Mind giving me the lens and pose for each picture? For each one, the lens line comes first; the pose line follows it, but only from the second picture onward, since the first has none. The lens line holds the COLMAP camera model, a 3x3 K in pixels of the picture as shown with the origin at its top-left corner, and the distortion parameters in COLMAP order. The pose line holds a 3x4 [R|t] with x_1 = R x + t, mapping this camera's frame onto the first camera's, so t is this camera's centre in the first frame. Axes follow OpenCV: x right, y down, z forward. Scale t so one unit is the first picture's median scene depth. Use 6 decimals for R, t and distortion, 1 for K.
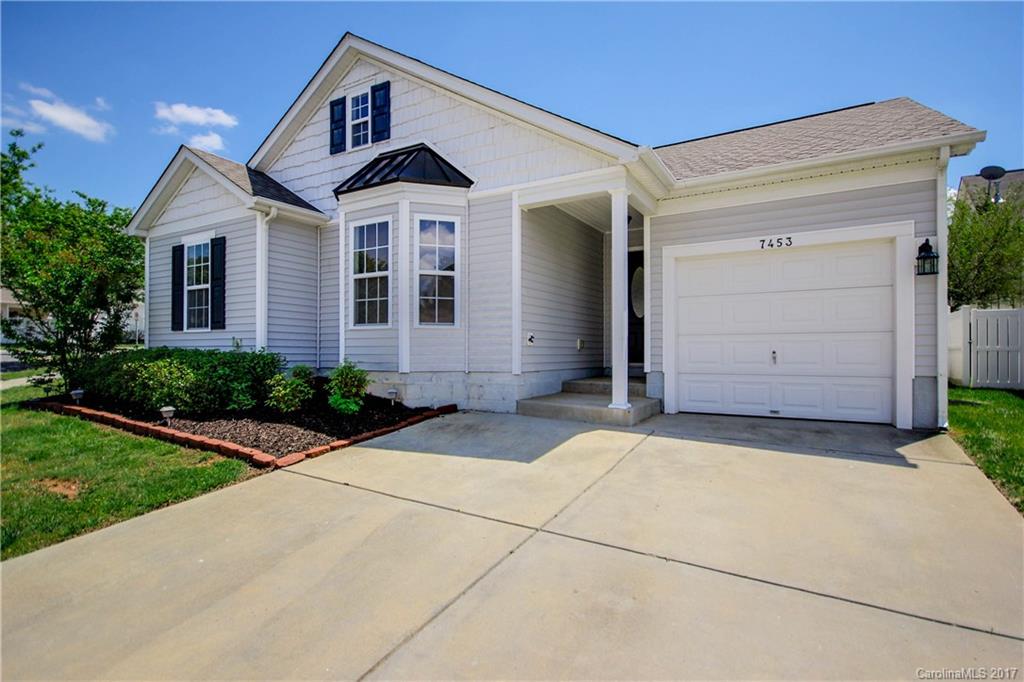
lens RADIAL K [[508.8, 0, 516.7], [0, 508.8, 347.6], [0, 0, 1]] dist [0.004491, 0.001148]
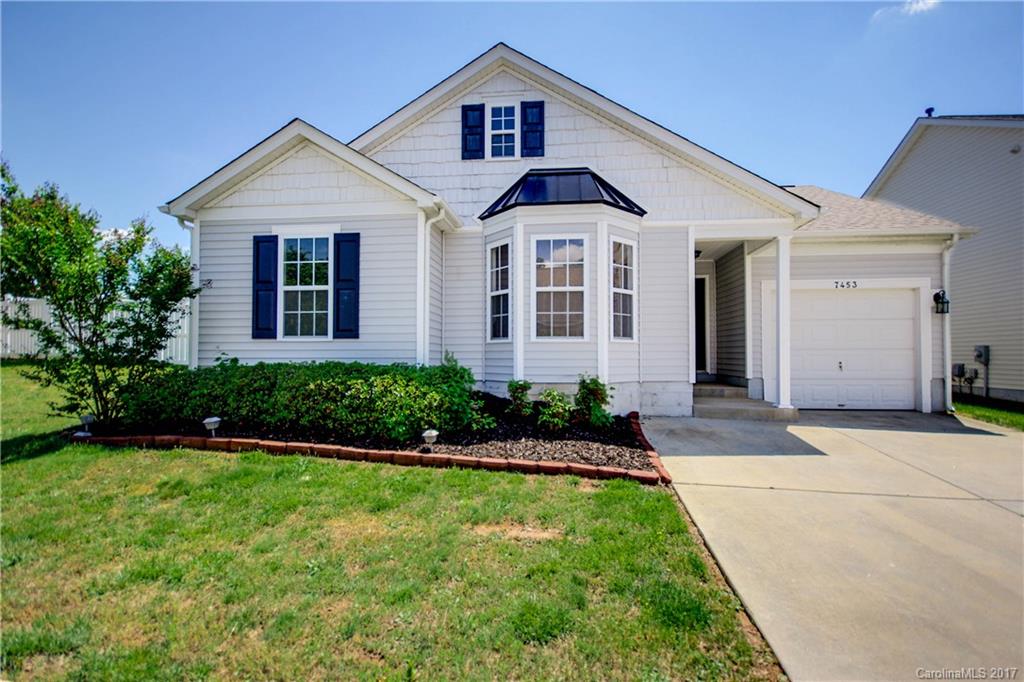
lens RADIAL K [[471.7, 0, 515.2], [0, 471.7, 345.6], [0, 0, 1]] dist [-0.004617, 0.002146]
pose [[0.910600, 0.007486, 0.413222, -0.693591], [-0.003181, 0.999933, -0.011105, -0.016775], [-0.413277, 0.008797, 0.910563, 0.158843]]
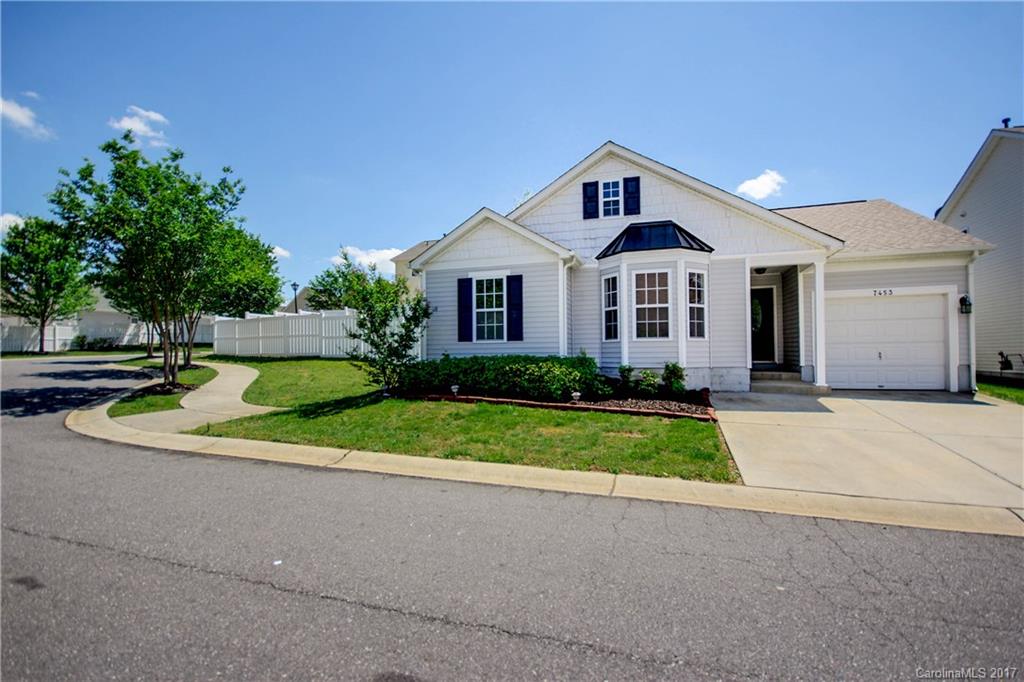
lens RADIAL K [[471.7, 0, 516.5], [0, 471.7, 345.0], [0, 0, 1]] dist [-0.004617, 0.002146]
pose [[0.975007, -0.007302, 0.222053, -0.919986], [0.009117, 0.999933, -0.007150, -0.015952], [-0.221986, 0.008996, 0.975008, -0.278547]]
